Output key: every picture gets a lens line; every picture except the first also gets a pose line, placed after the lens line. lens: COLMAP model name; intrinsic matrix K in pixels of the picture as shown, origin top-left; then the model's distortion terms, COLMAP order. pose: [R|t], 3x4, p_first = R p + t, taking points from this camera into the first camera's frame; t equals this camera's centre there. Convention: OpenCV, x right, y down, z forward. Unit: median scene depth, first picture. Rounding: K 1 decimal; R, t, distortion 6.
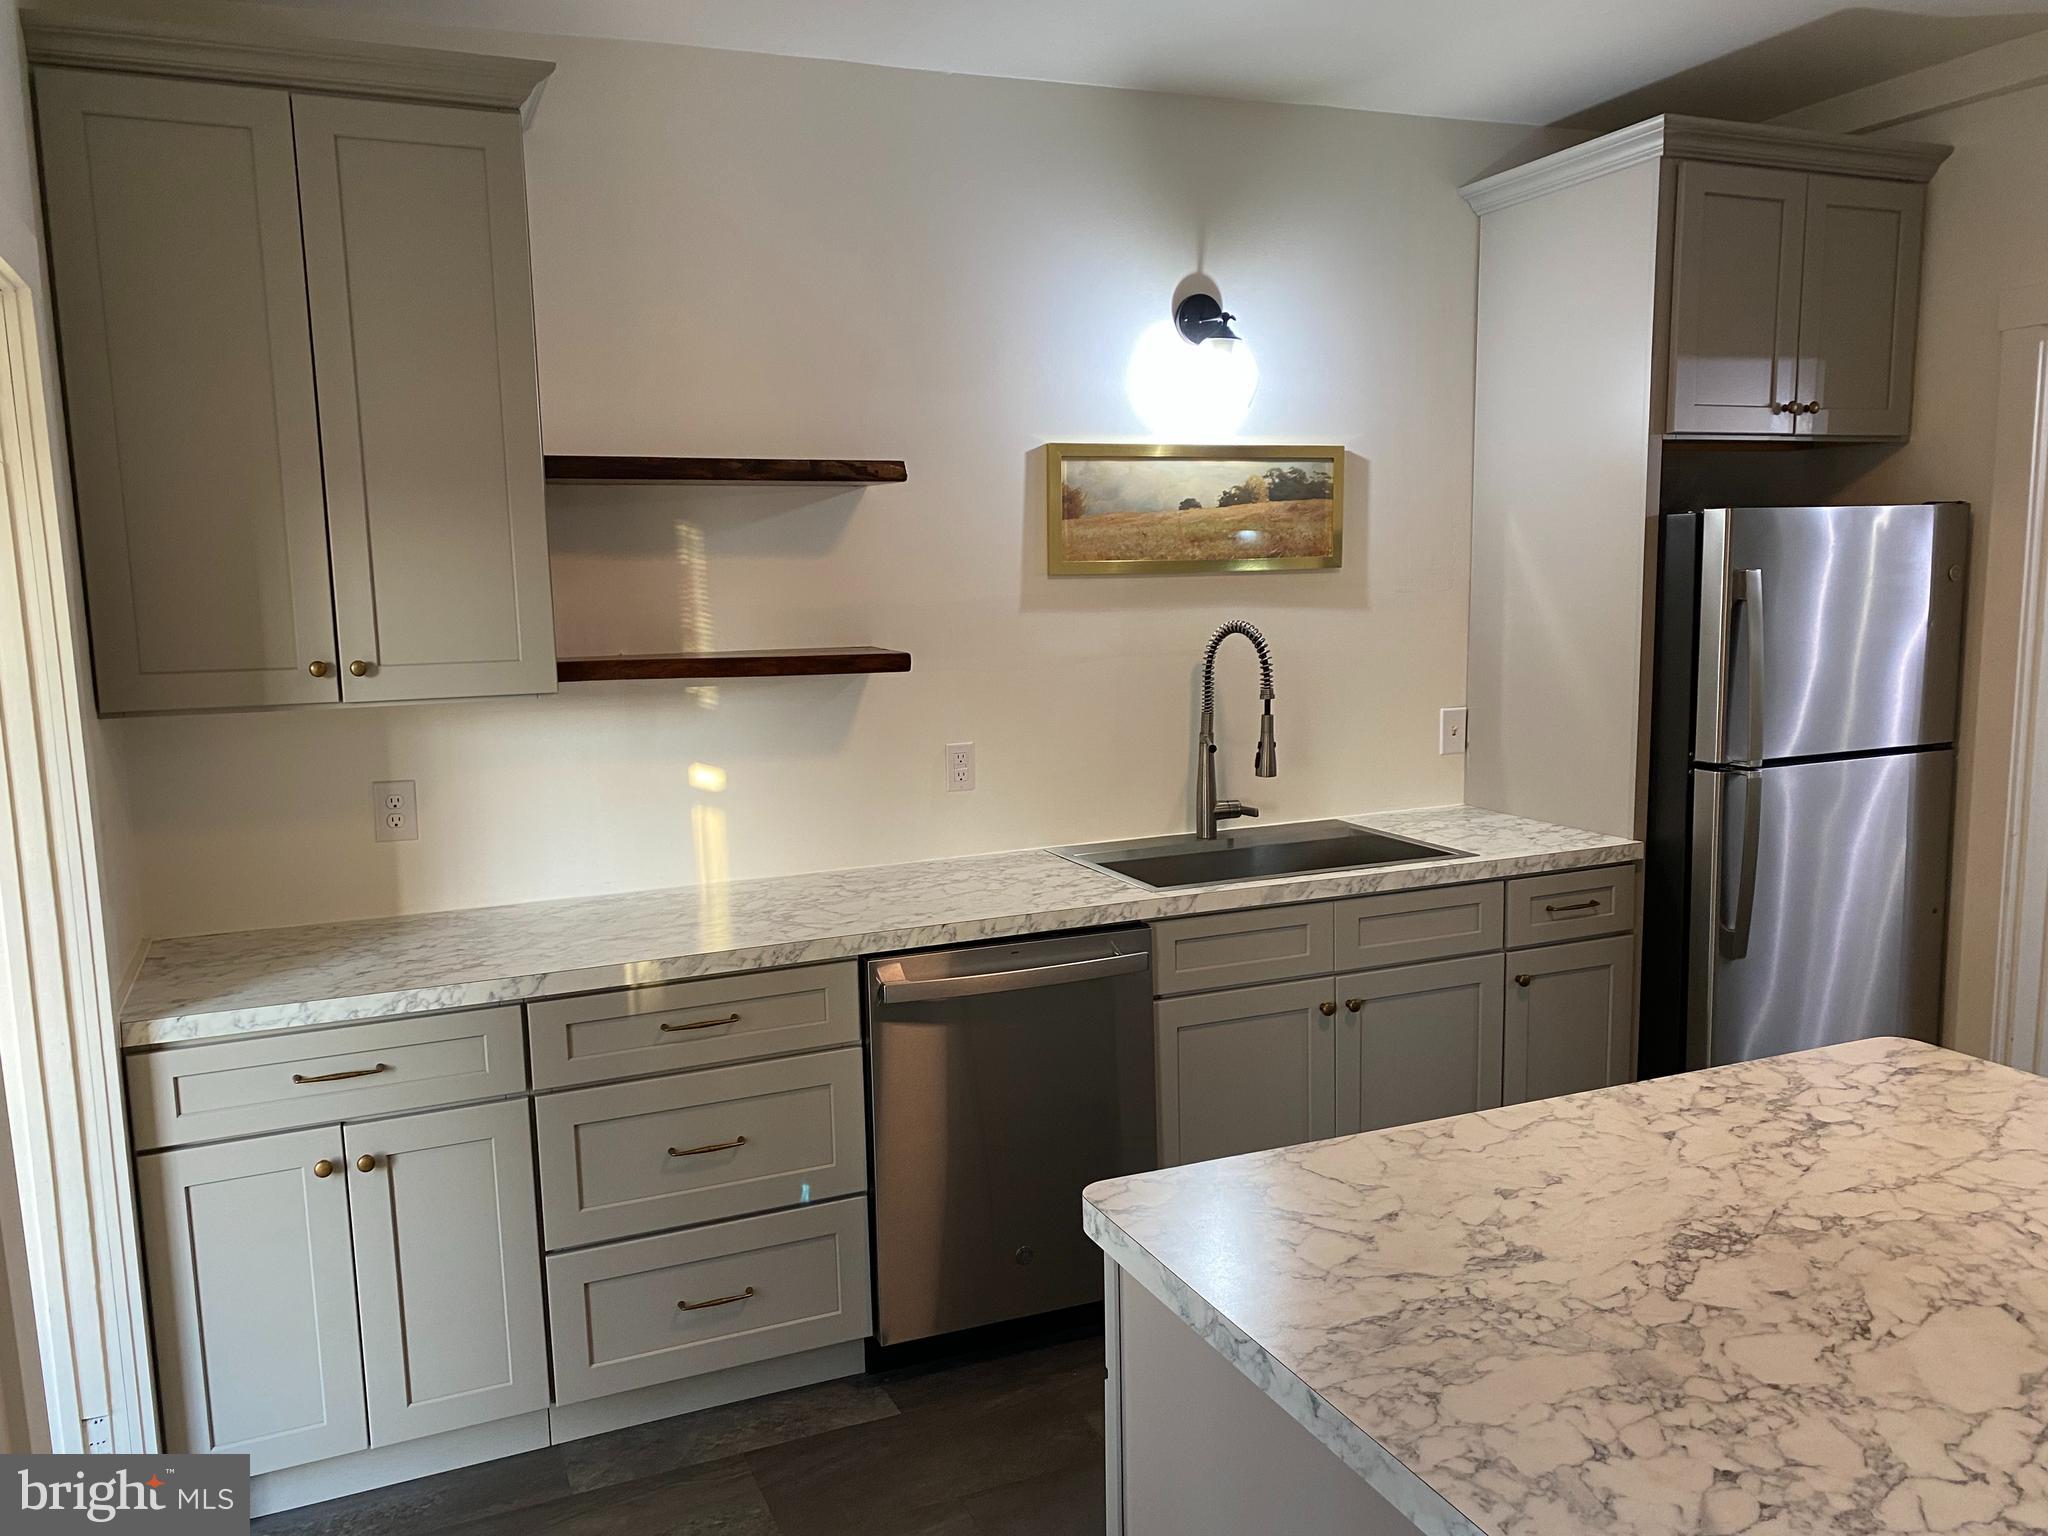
lens RADIAL K [[1551.7, 0, 1016.7], [0, 1551.7, 756.8], [0, 0, 1]] dist [0.069955, -0.081047]
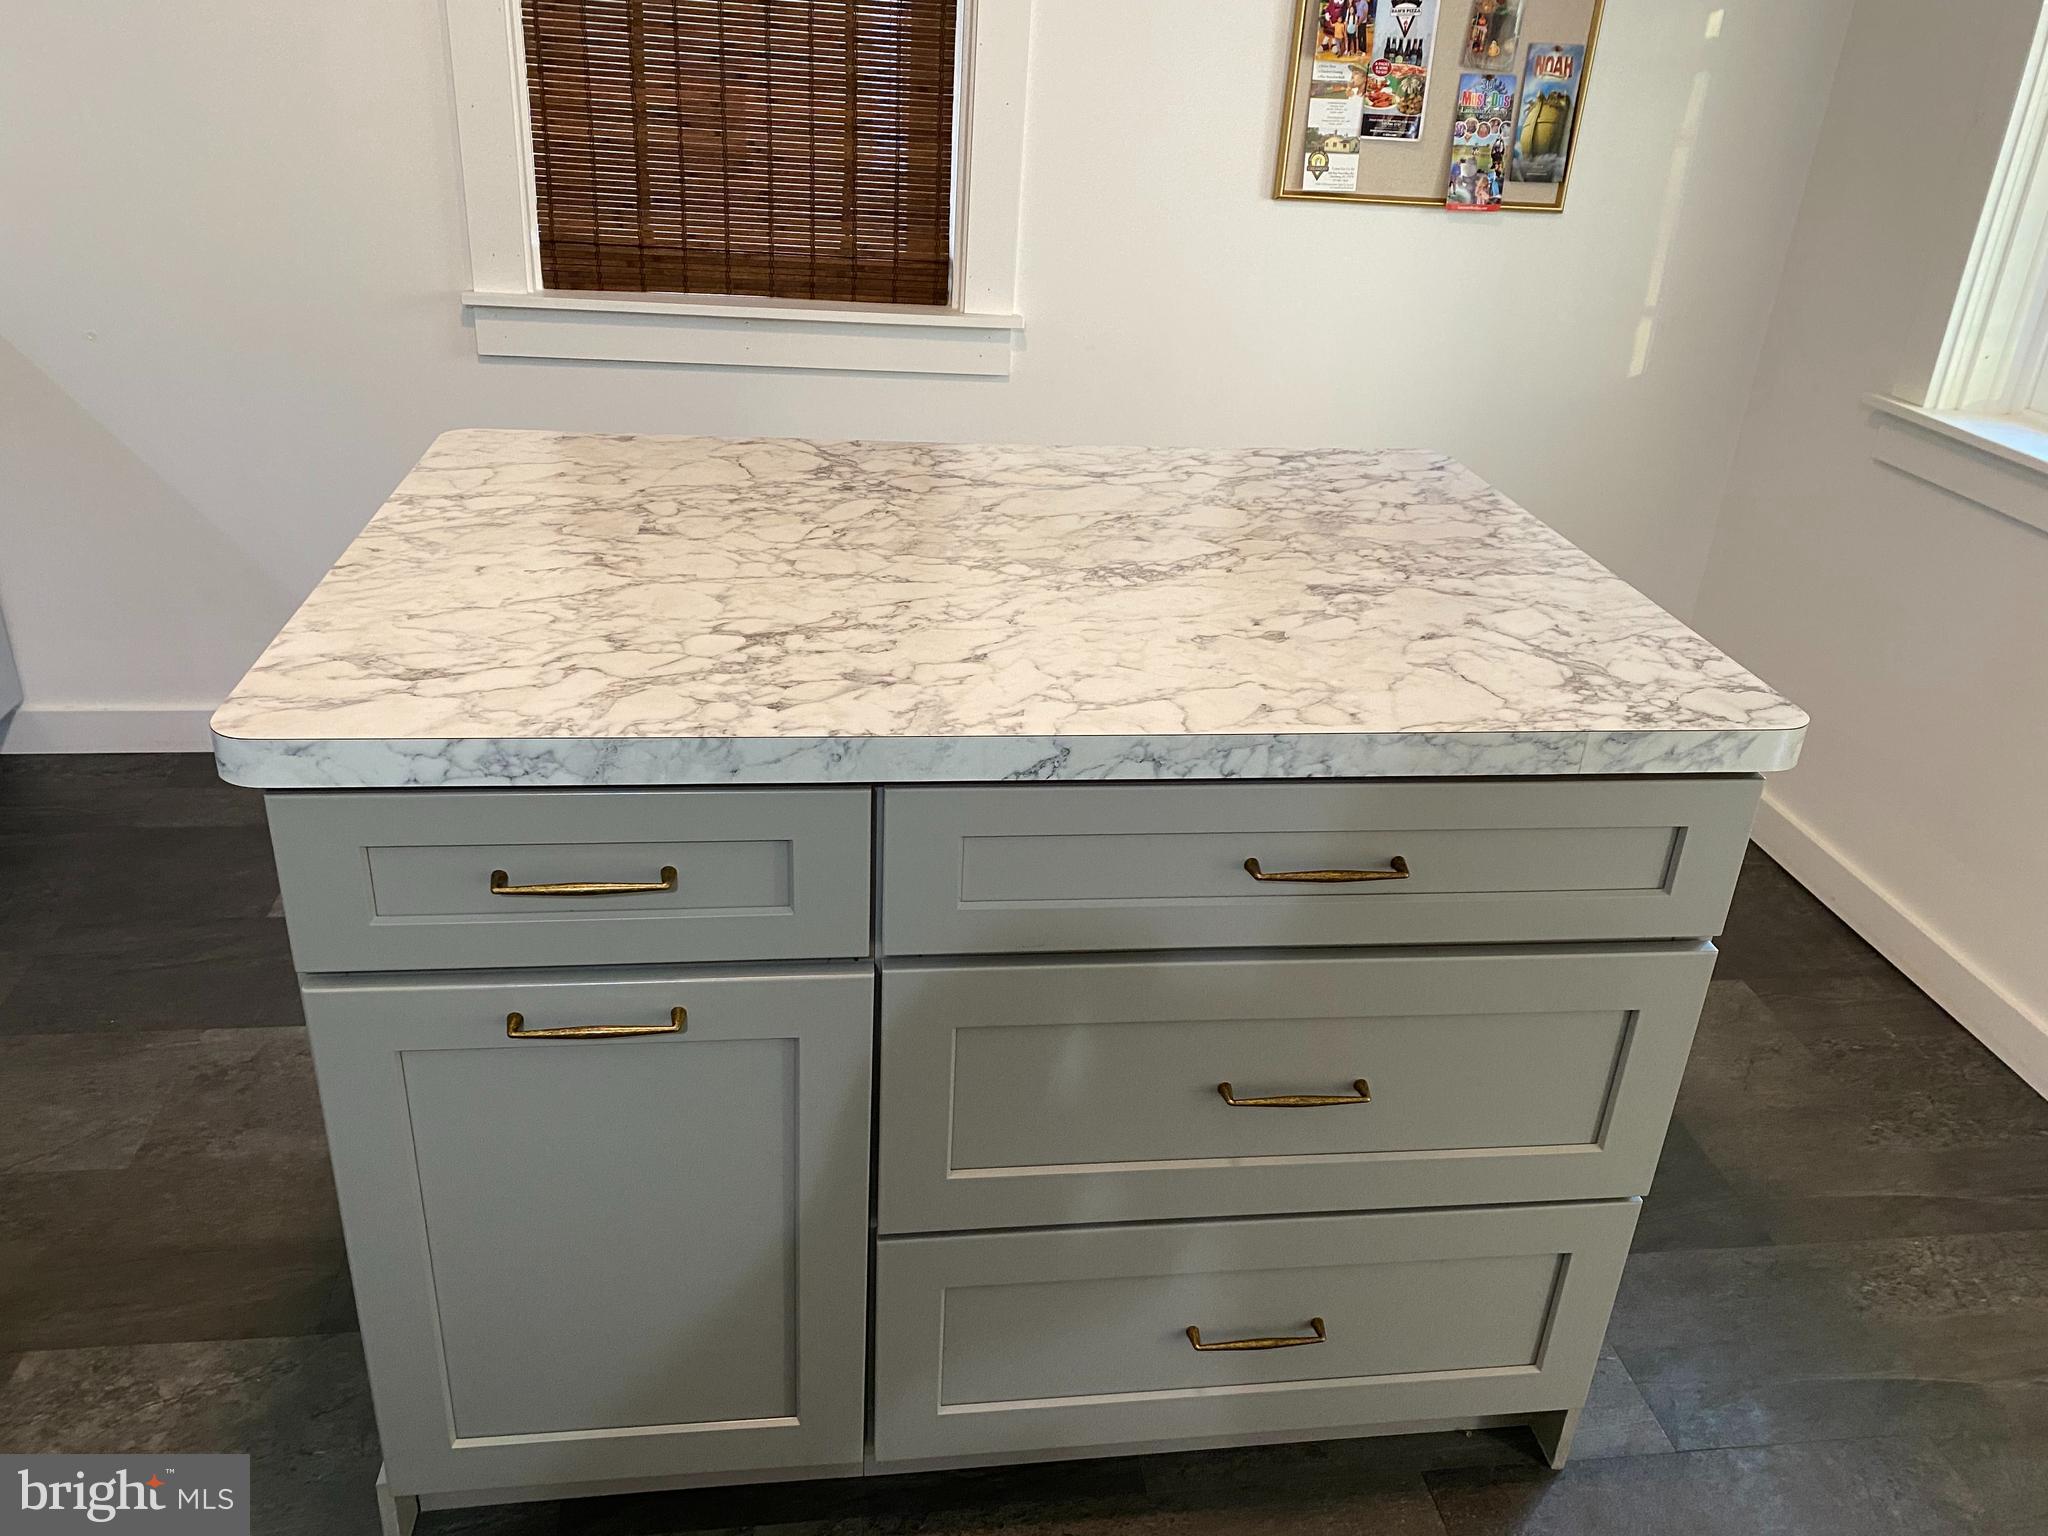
lens RADIAL K [[1551.7, 0, 1040.3], [0, 1551.7, 776.9], [0, 0, 1]] dist [0.069955, -0.081047]
pose [[-0.962904, -0.150060, 0.224271, 0.132227], [-0.004726, 0.840366, 0.541999, -0.067668], [-0.269802, 0.520833, -0.809901, 1.000694]]
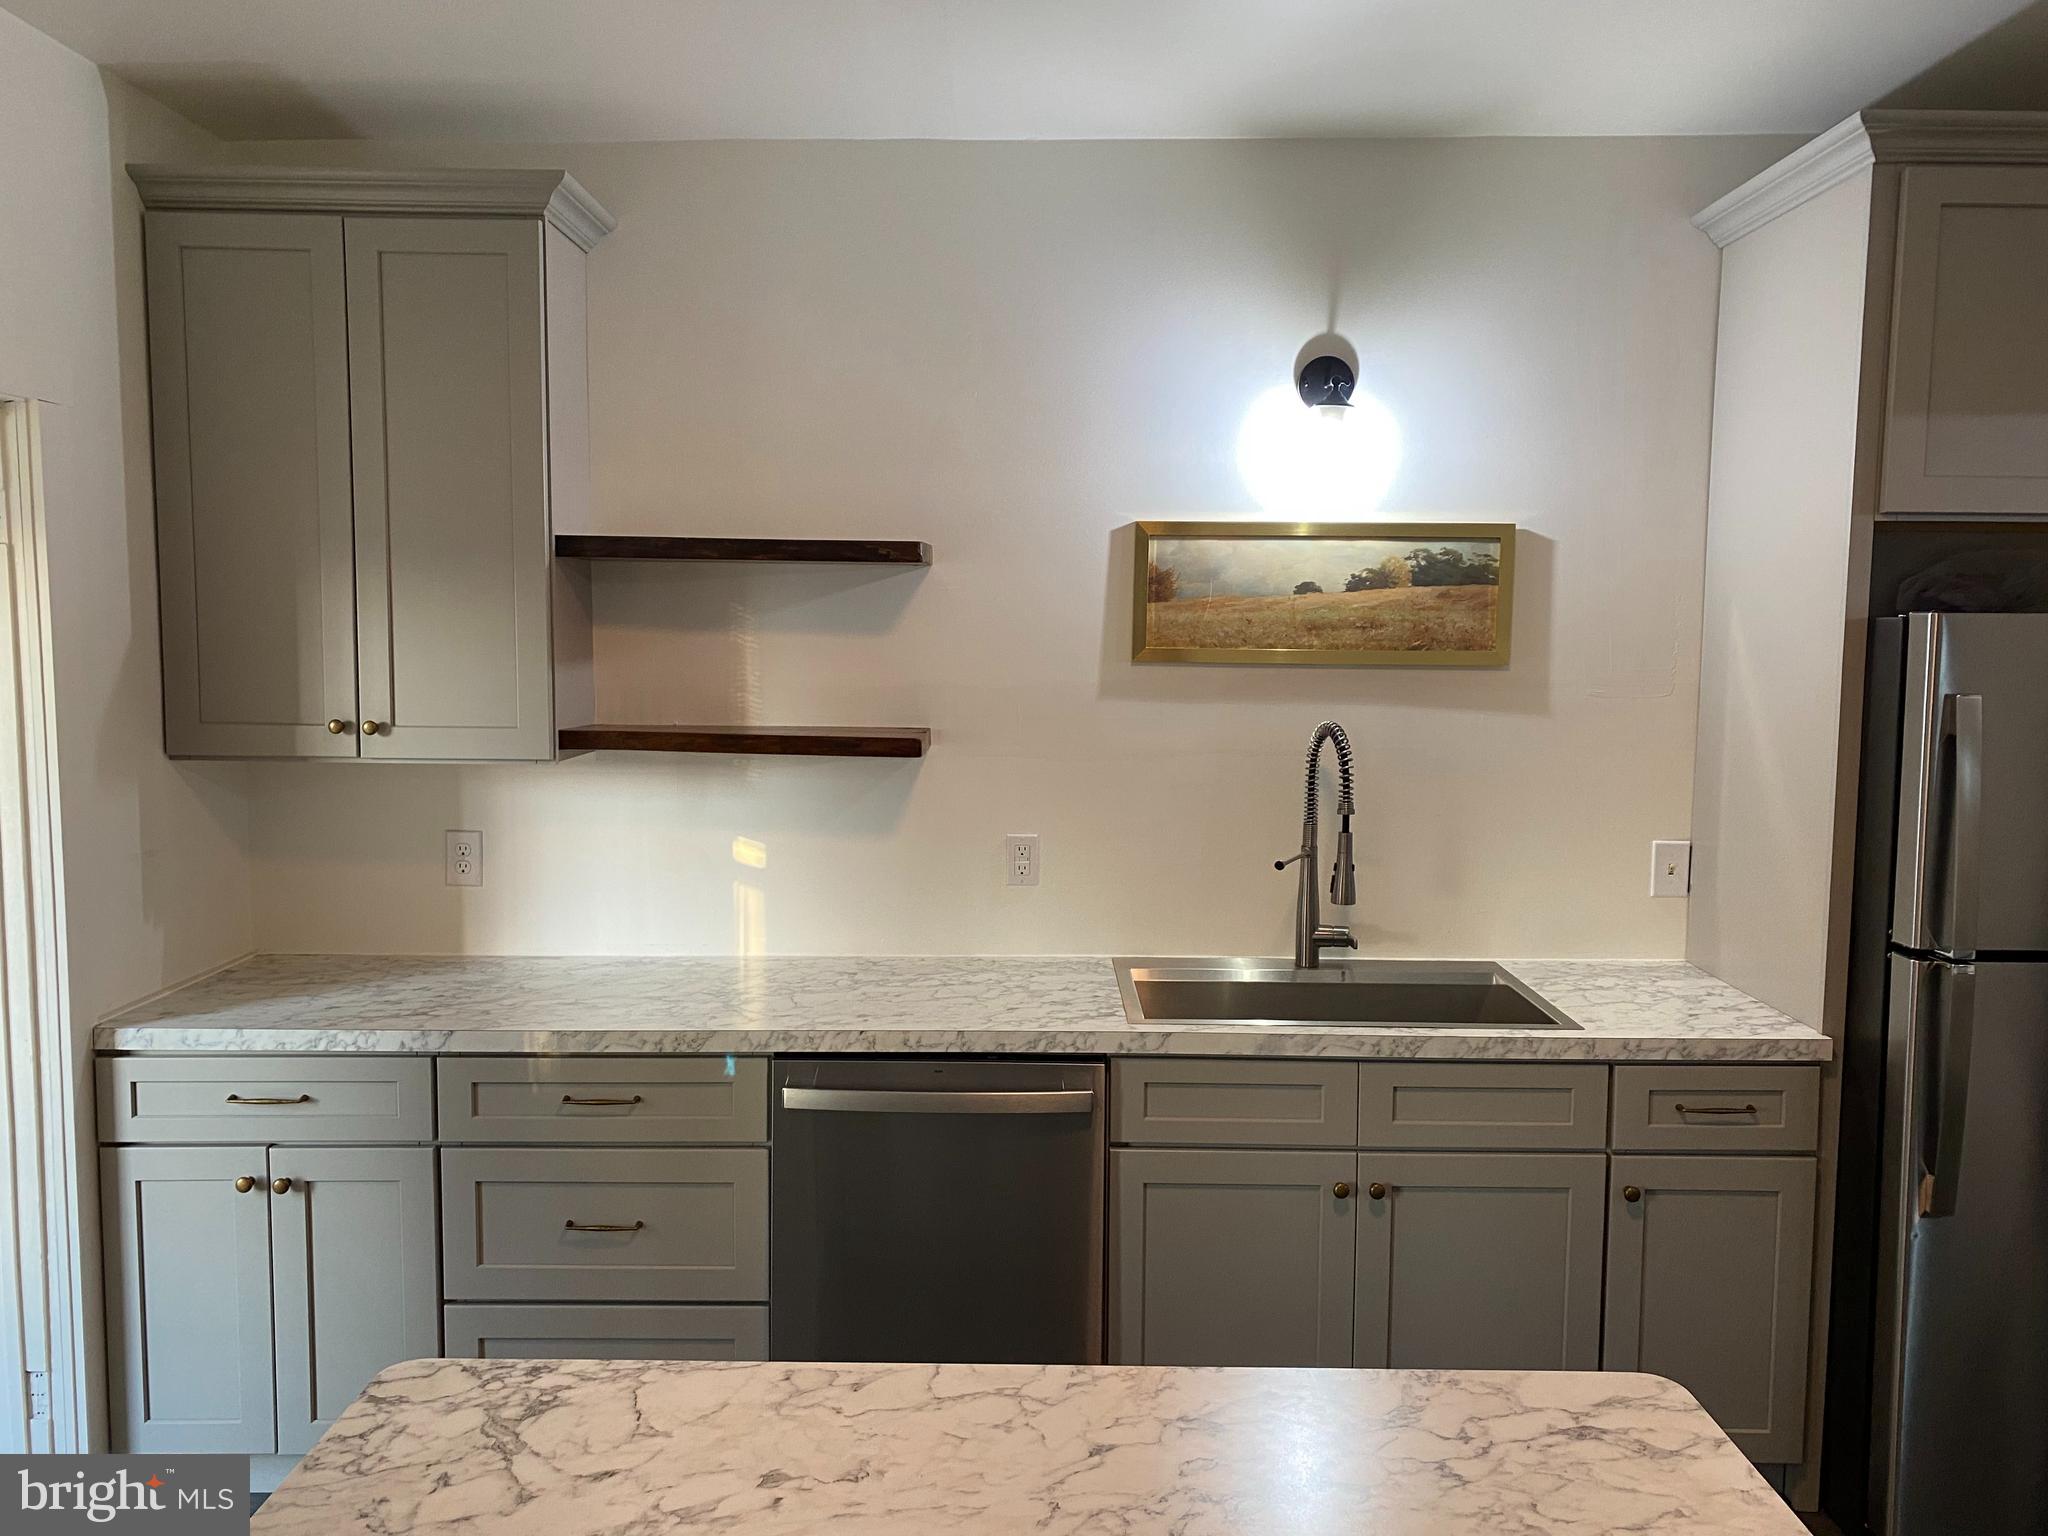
lens RADIAL K [[1551.7, 0, 1040.1], [0, 1551.7, 731.1], [0, 0, 1]] dist [0.069955, -0.081047]
pose [[0.918922, 0.057121, -0.390281, 0.413846], [-0.076597, 0.996465, -0.034507, -0.049305], [0.386931, 0.061603, 0.920049, 0.162417]]
